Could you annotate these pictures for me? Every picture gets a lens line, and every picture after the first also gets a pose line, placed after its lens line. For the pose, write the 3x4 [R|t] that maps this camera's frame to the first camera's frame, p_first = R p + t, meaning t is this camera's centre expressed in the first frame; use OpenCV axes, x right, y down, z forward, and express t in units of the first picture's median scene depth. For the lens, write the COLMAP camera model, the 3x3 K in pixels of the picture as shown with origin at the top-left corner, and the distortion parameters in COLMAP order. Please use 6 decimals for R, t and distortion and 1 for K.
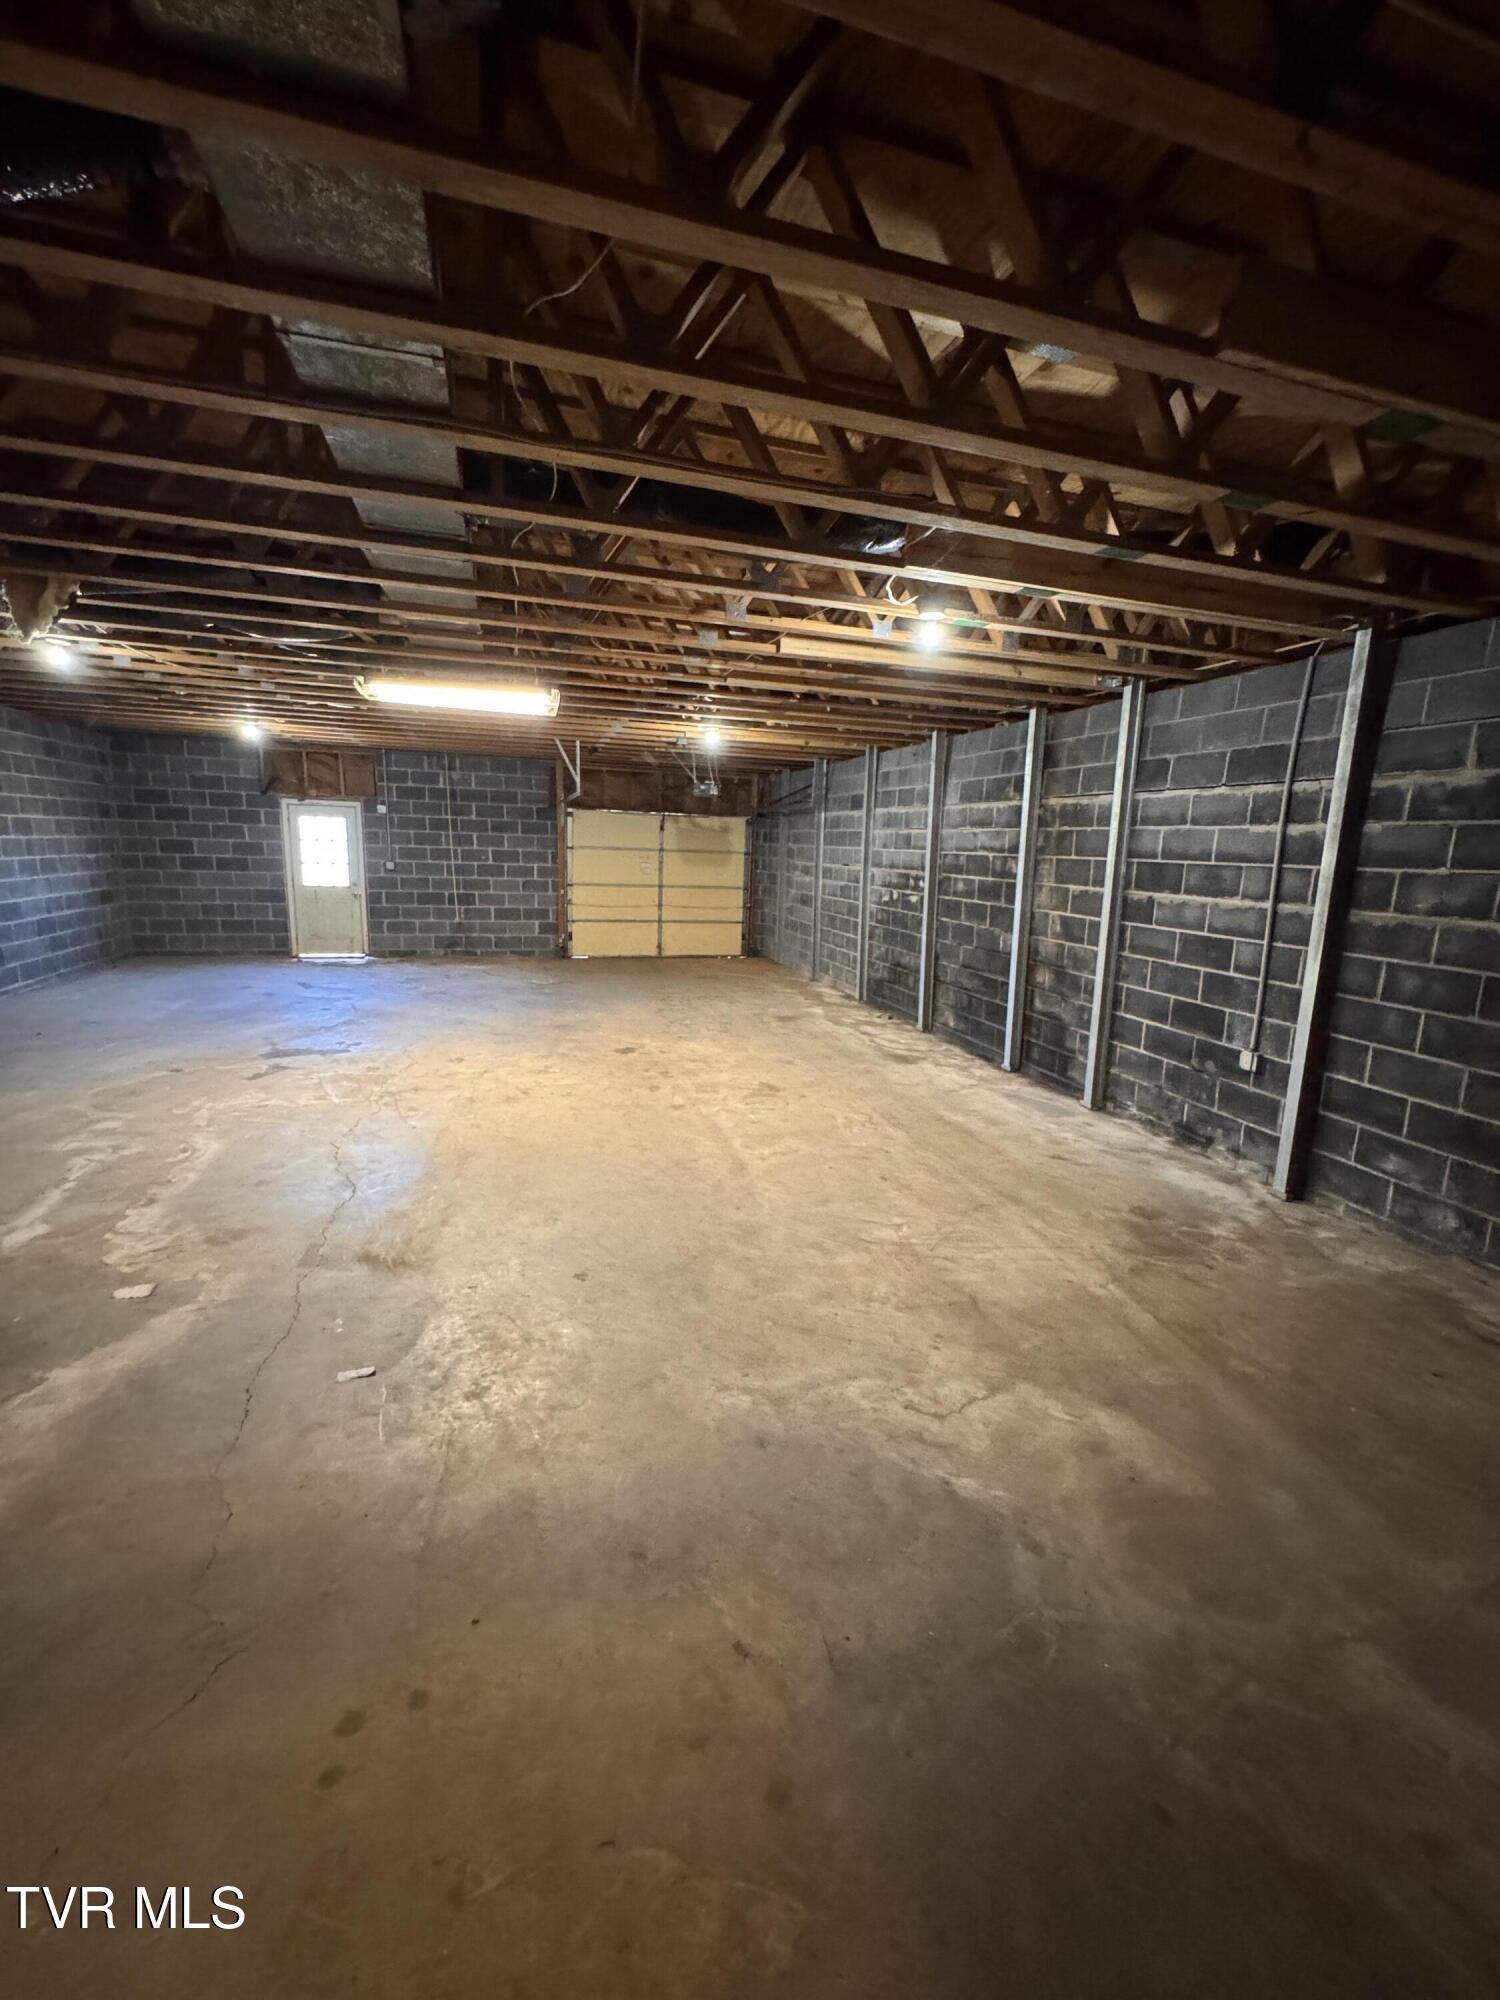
lens RADIAL K [[804.2, 0, 752.0], [0, 804.2, 993.8], [0, 0, 1]] dist [-0.001866, -0.000031]
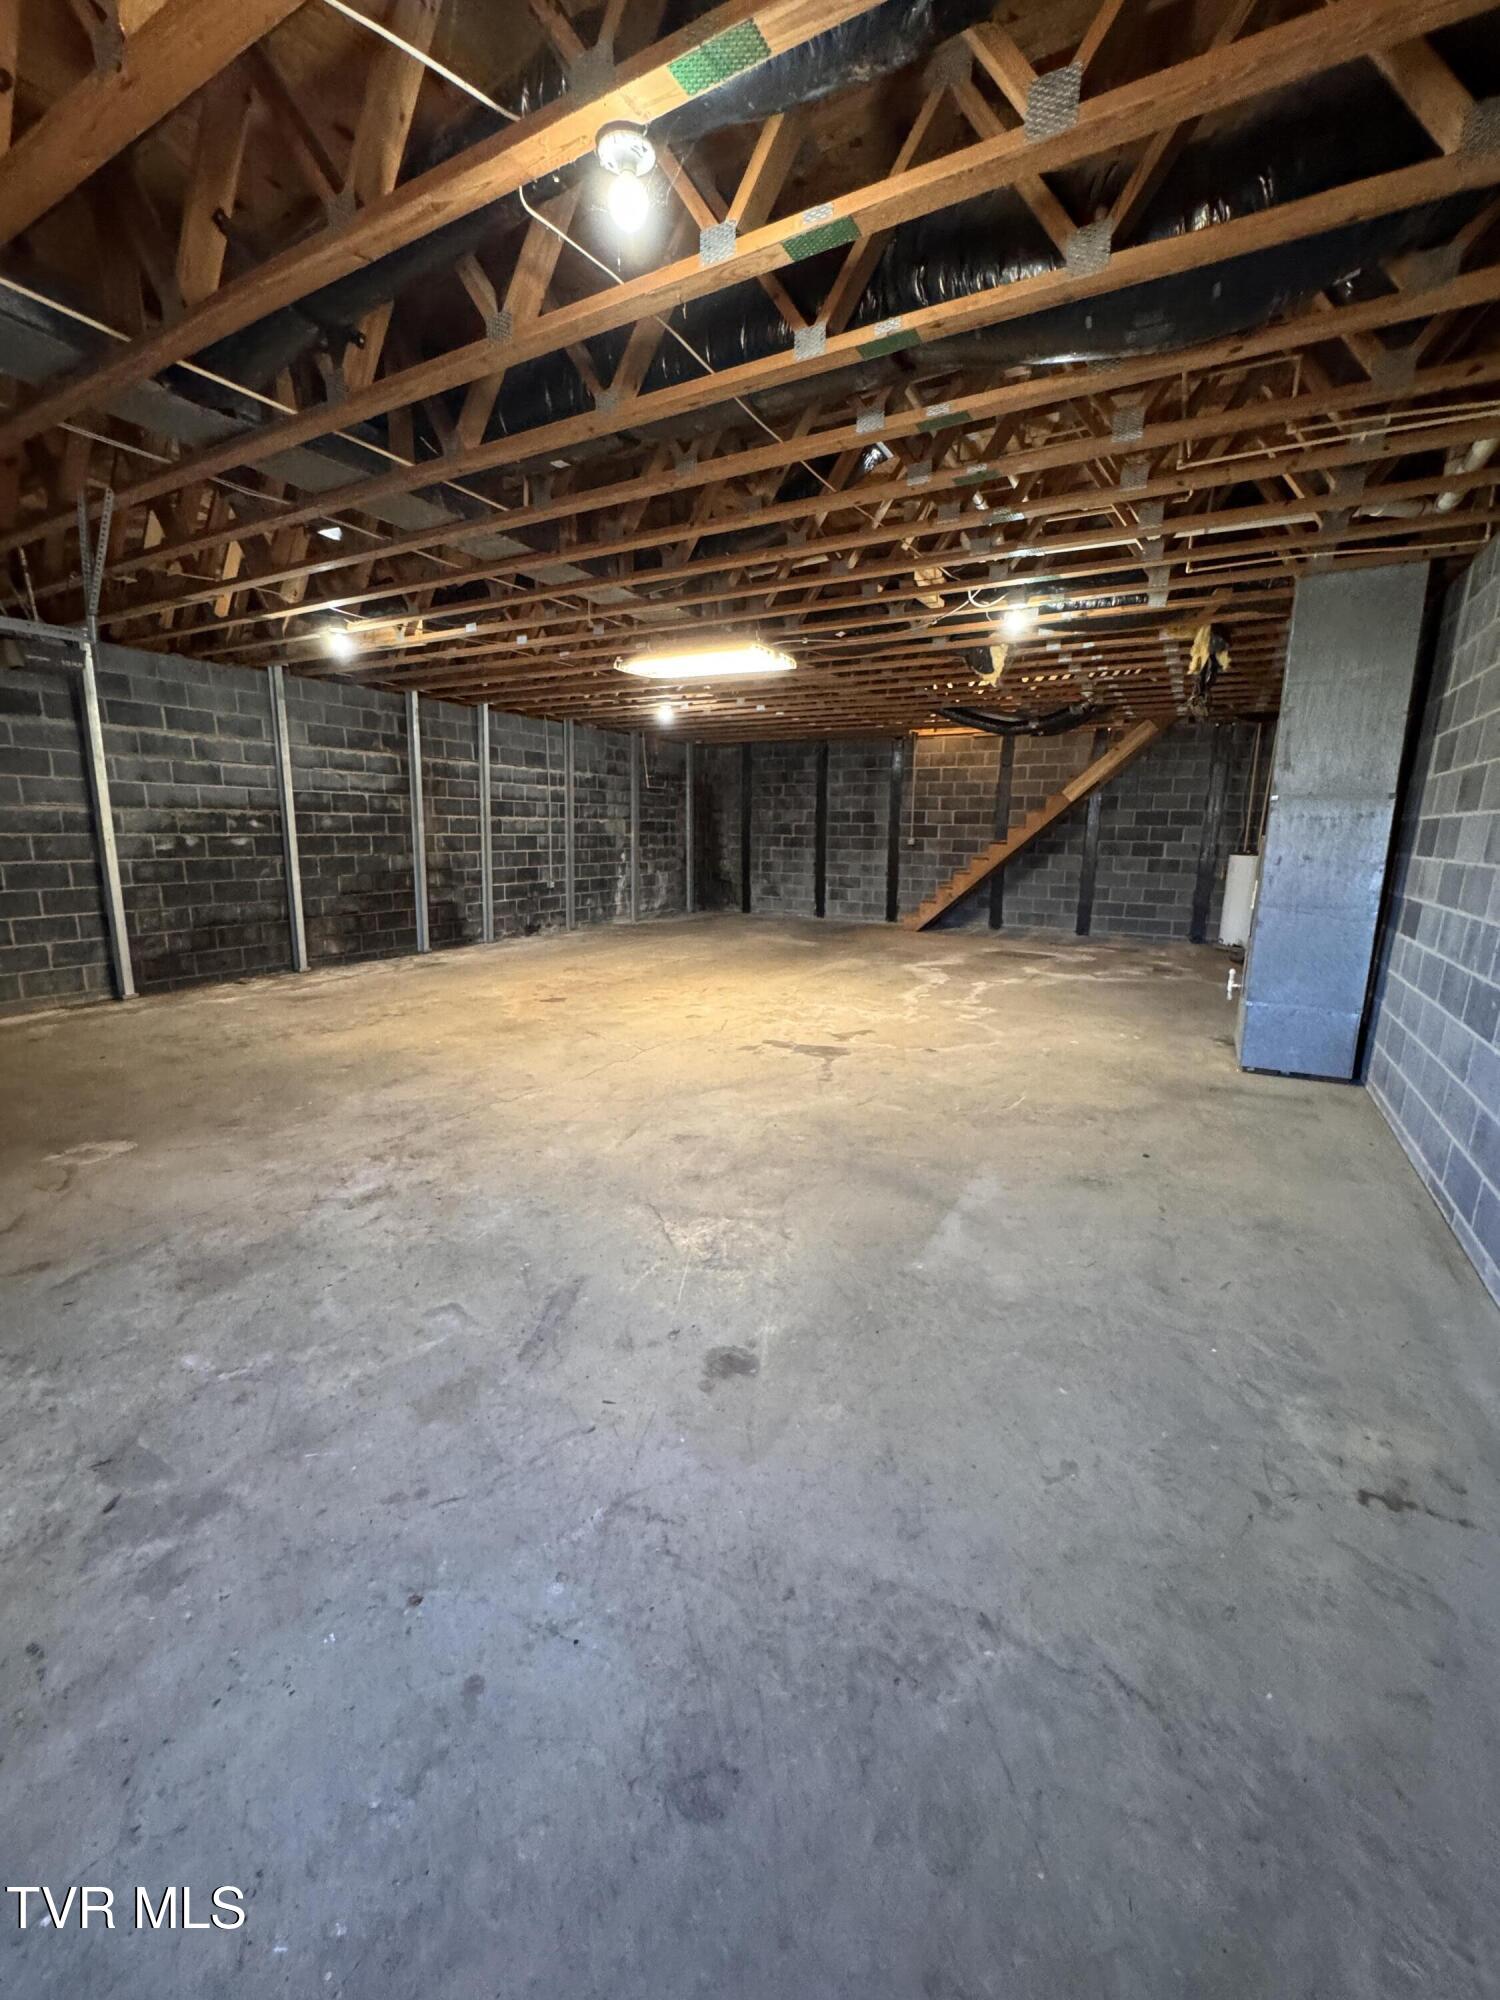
lens RADIAL K [[804.2, 0, 747.3], [0, 804.2, 992.6], [0, 0, 1]] dist [-0.001866, -0.000031]
pose [[-0.691355, -0.182843, 0.698997, -1.030358], [0.100197, 0.933839, 0.343375, -0.257052], [-0.715534, 0.307431, -0.627294, 1.467504]]
